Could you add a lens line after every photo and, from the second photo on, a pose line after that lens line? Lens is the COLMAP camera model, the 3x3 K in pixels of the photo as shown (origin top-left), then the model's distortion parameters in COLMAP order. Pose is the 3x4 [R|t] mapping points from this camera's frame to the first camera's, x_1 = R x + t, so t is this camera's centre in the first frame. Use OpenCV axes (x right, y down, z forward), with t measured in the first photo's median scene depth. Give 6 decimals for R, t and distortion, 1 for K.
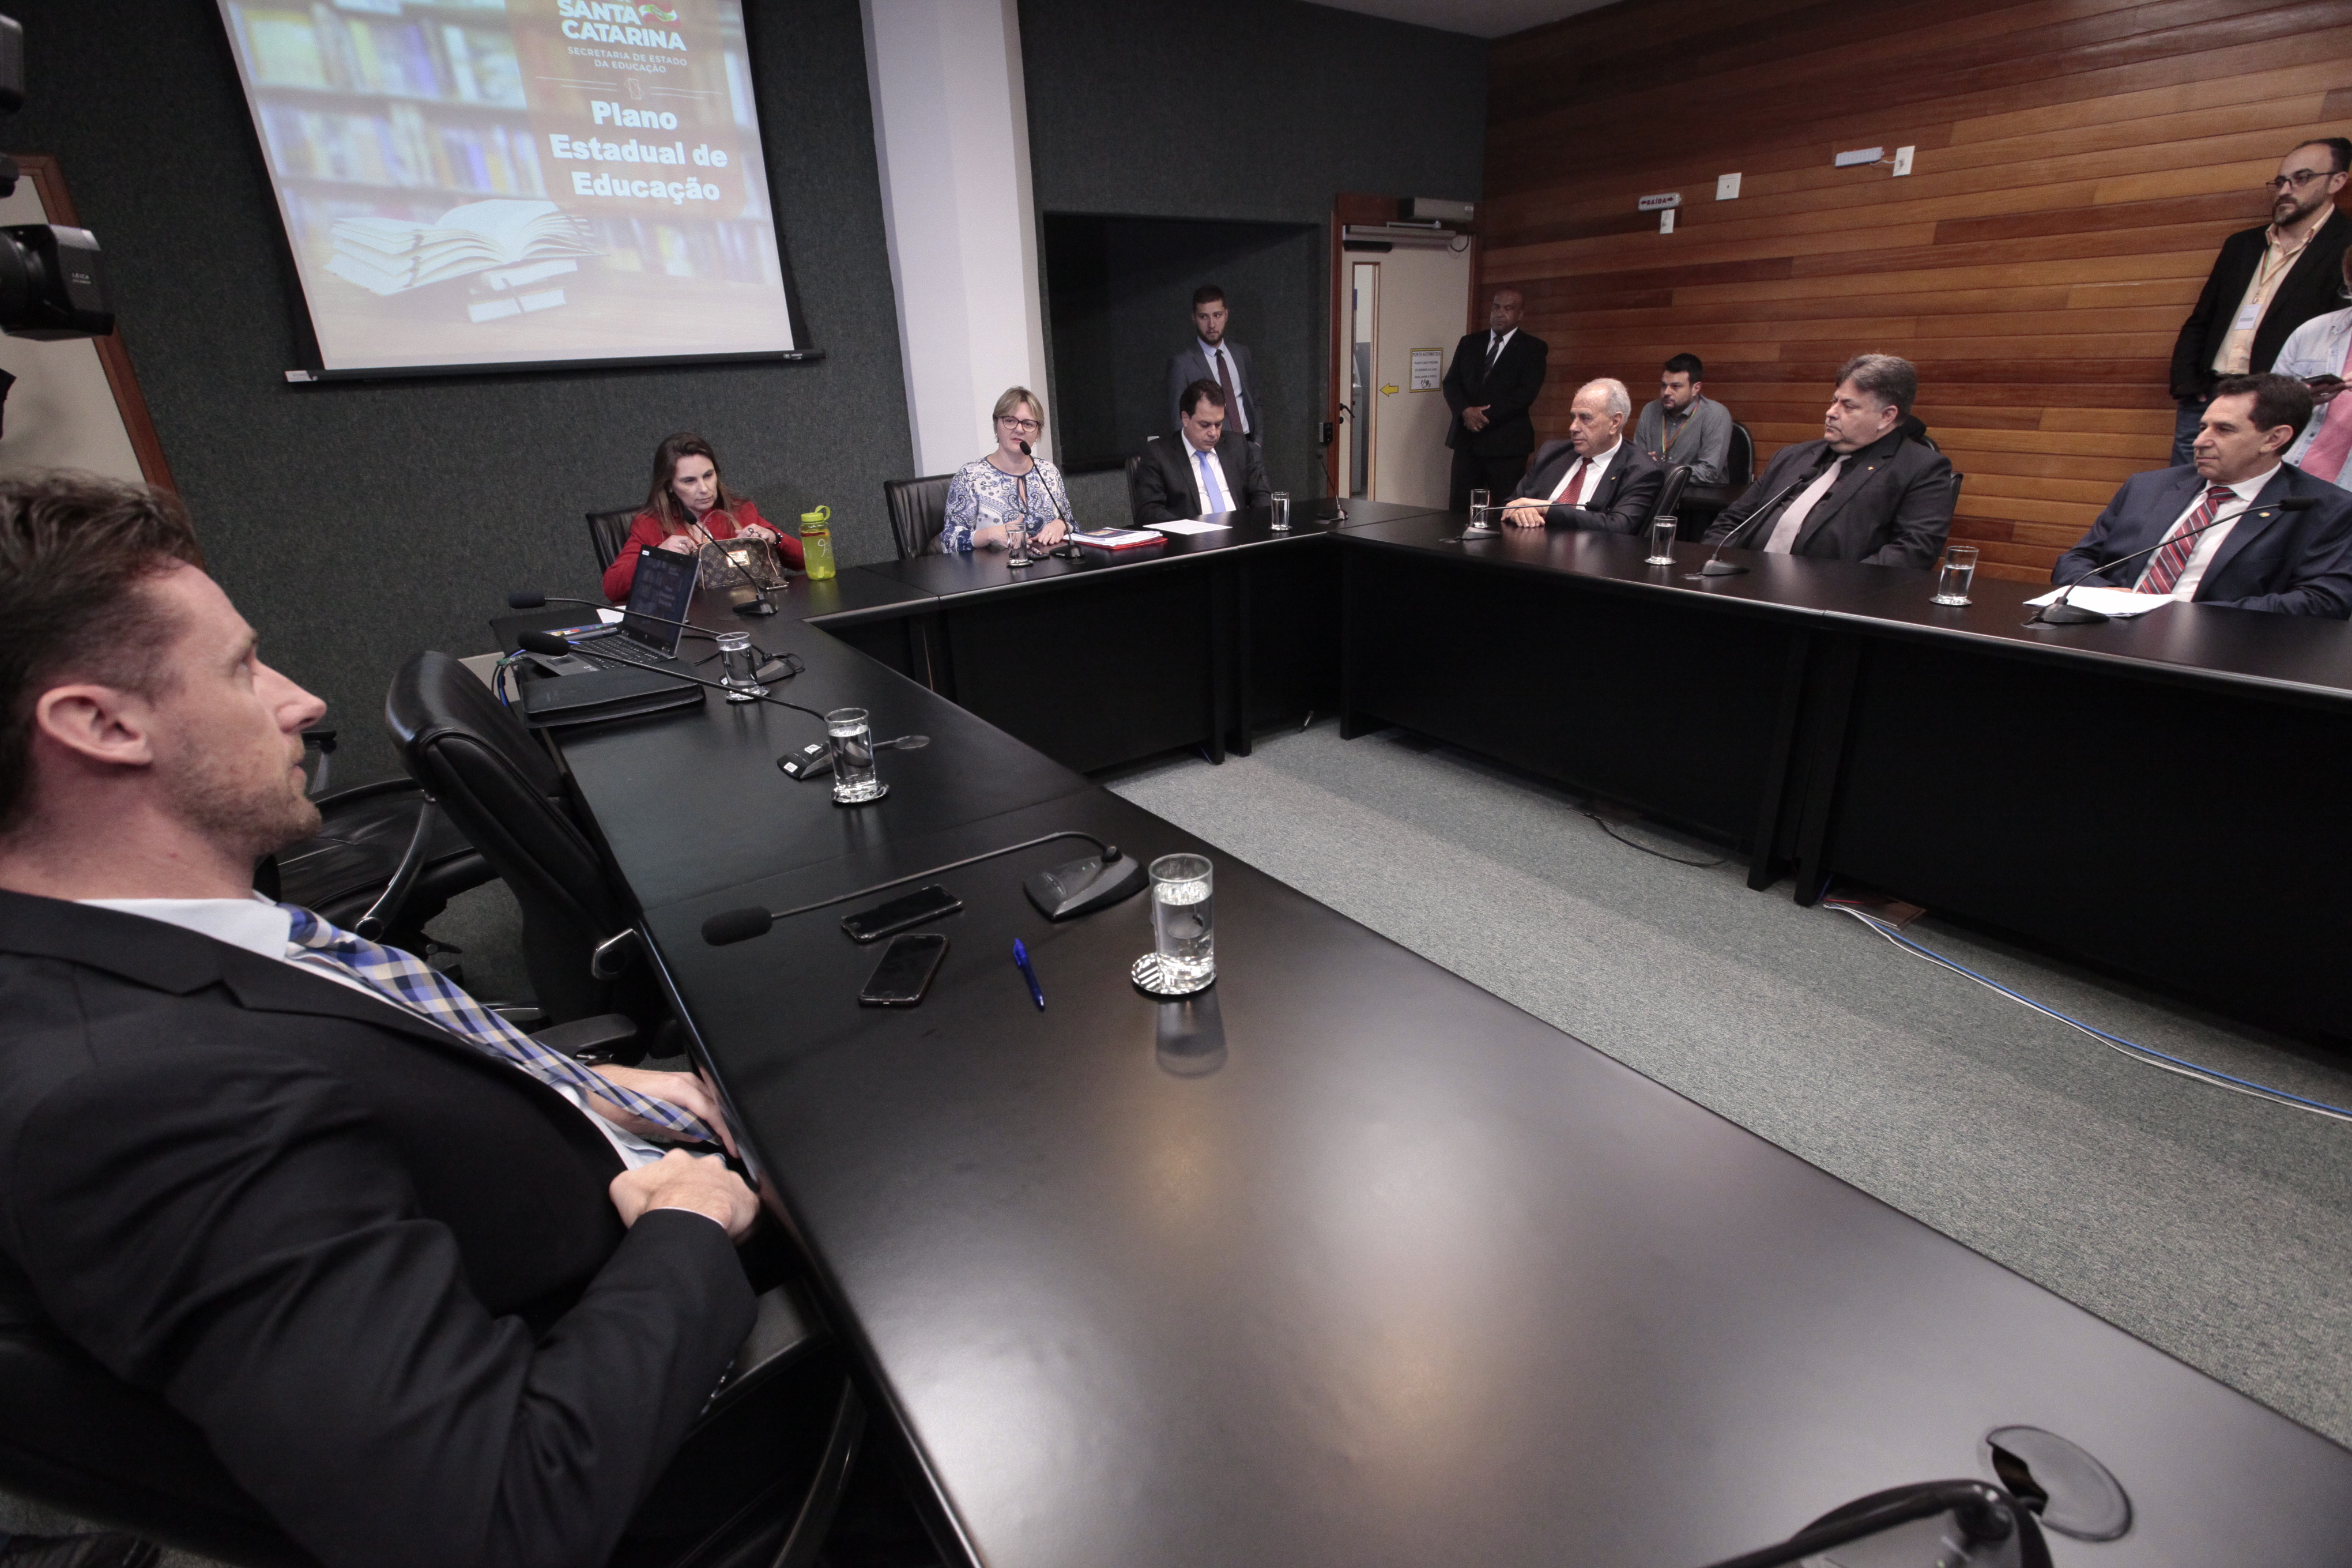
lens RADIAL K [[1067.8, 0, 1186.6], [0, 1067.8, 787.8], [0, 0, 1]] dist [-0.033595, 0.008178]
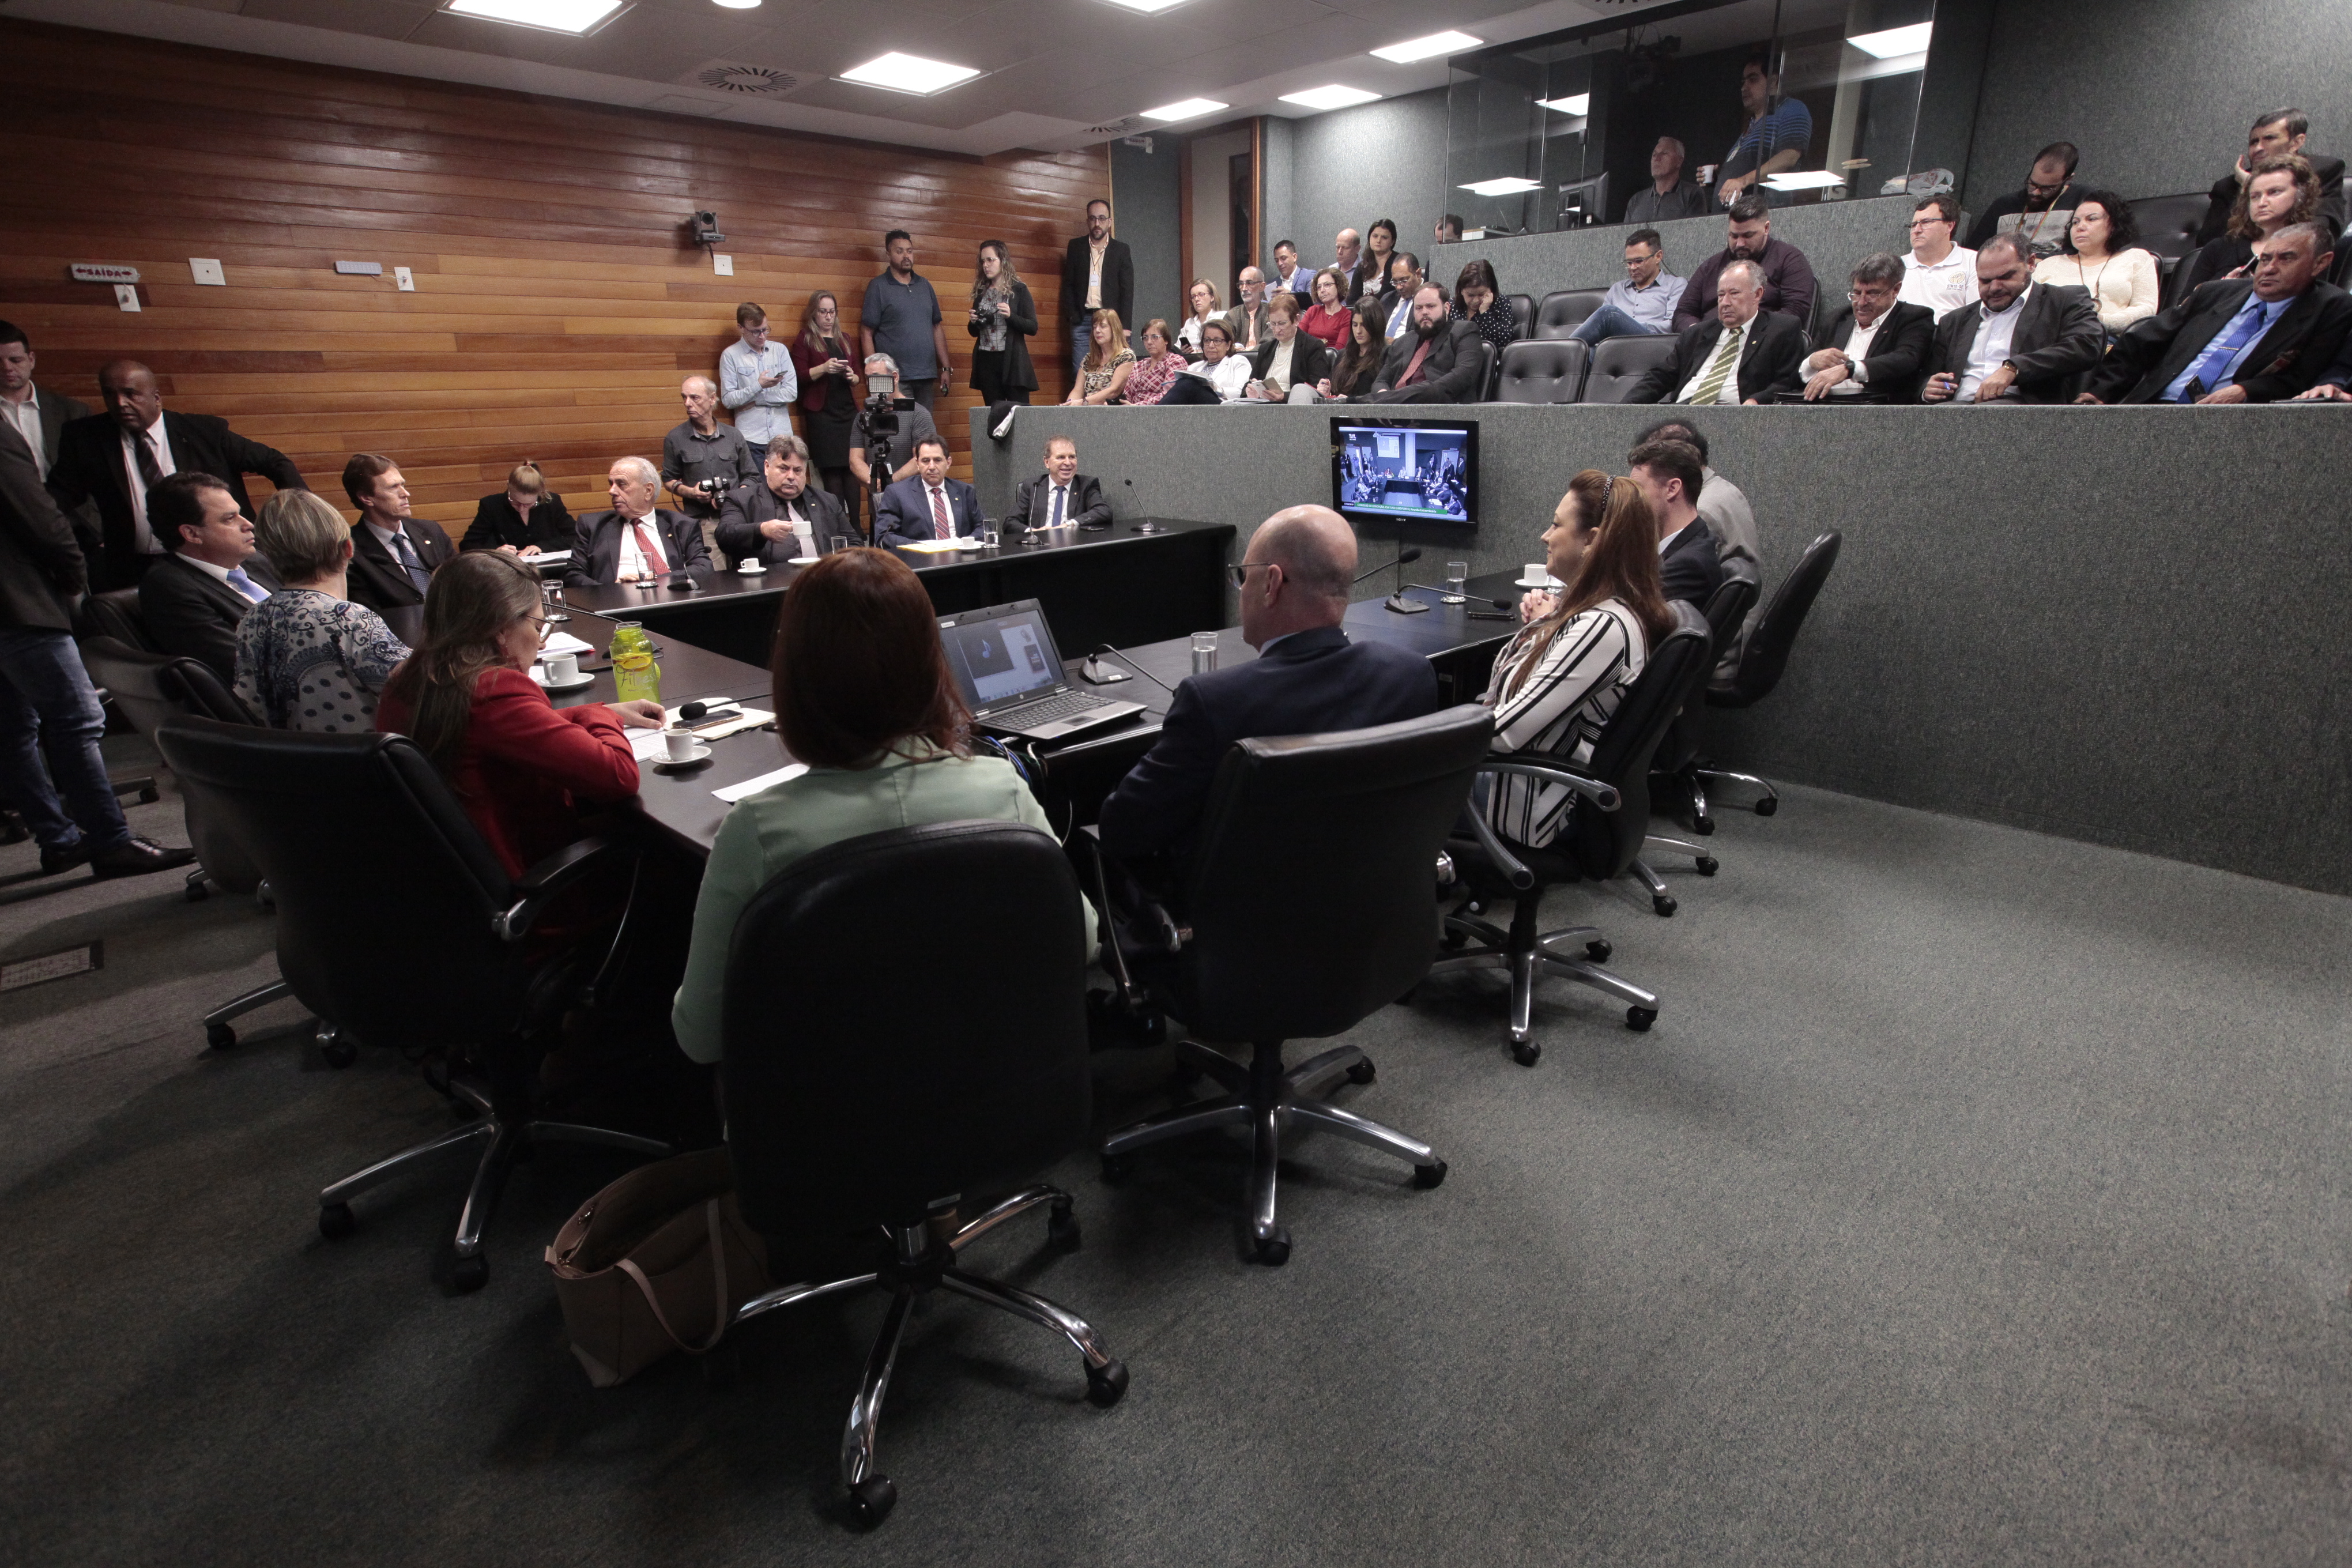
lens RADIAL K [[1064.0, 0, 1137.4], [0, 1064.0, 803.5], [0, 0, 1]] dist [-0.014169, 0.001939]
pose [[-0.100624, -0.315569, 0.943553, -0.753912], [0.392139, 0.859017, 0.329115, -0.169242], [-0.914386, 0.403121, 0.037309, 0.466821]]
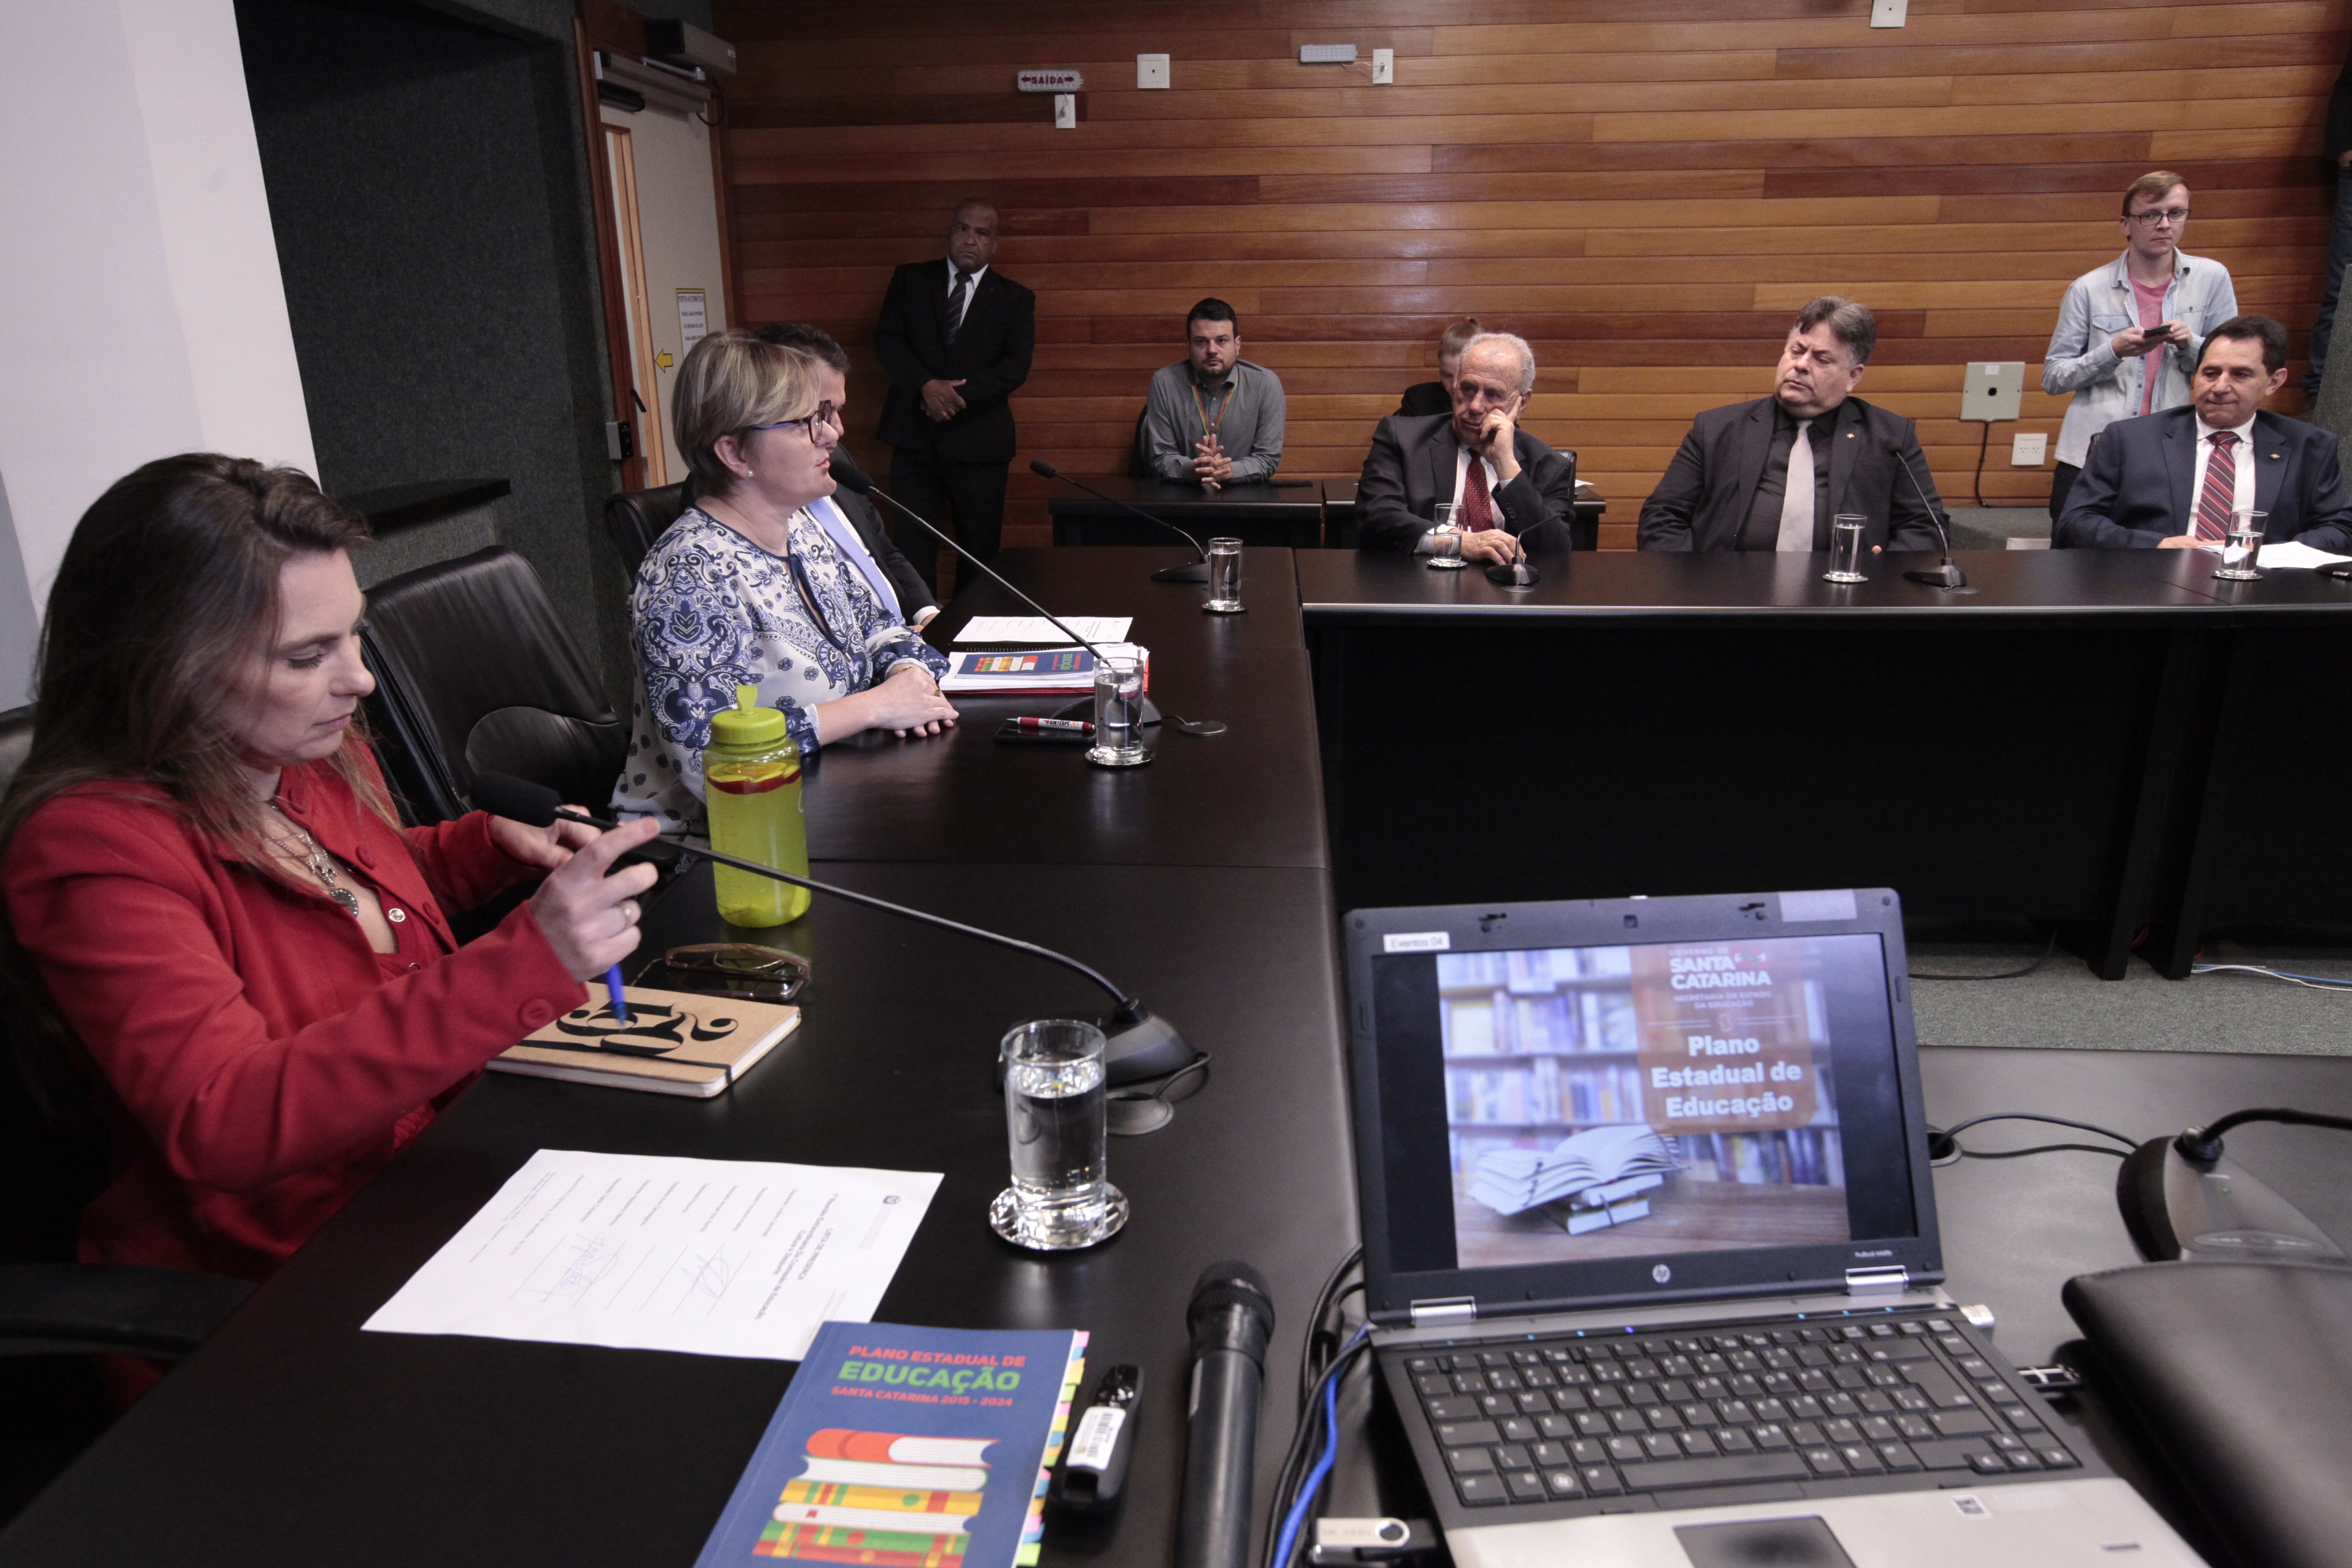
lens RADIAL K [[1592.4, 0, 1186.1], [0, 1592.4, 790.1], [0, 0, 1]] dist [-0.003511, -0.005306]
pose [[0.647436, -0.193476, 0.737152, -0.430273], [0.268784, 0.963056, 0.016696, -0.142011], [-0.713149, 0.187325, 0.675521, 0.422426]]
